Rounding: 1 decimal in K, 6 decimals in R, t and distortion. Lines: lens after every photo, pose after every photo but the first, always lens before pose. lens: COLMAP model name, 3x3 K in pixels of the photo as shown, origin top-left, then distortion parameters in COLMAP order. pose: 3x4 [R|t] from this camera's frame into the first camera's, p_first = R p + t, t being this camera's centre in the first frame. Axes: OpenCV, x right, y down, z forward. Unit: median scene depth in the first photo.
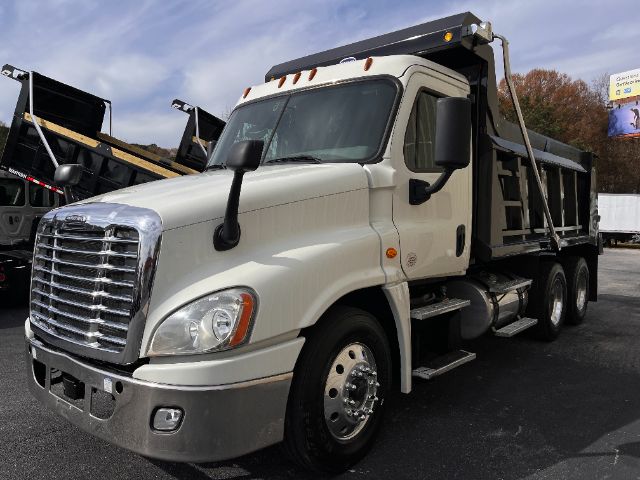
lens RADIAL K [[491.1, 0, 320.6], [0, 491.1, 239.6], [0, 0, 1]] dist [0.056575, -0.082017]
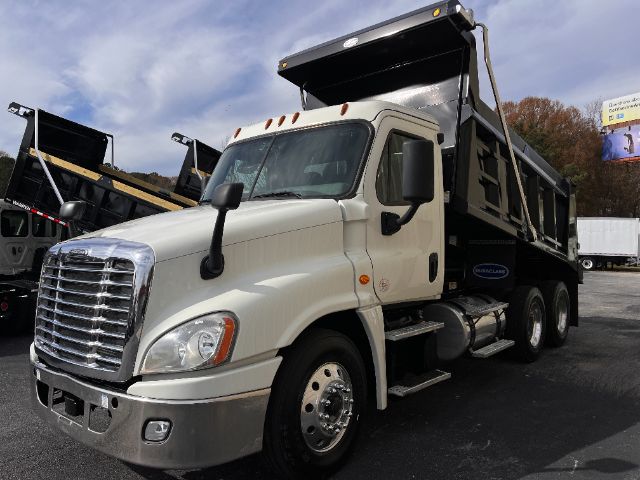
lens RADIAL K [[491.1, 0, 321.7], [0, 491.1, 238.4], [0, 0, 1]] dist [0.056575, -0.082017]
pose [[0.999950, -0.009924, 0.000926, 0.044727], [0.009960, 0.998464, -0.054500, -0.005228], [-0.000384, 0.054507, 0.998513, -0.098001]]
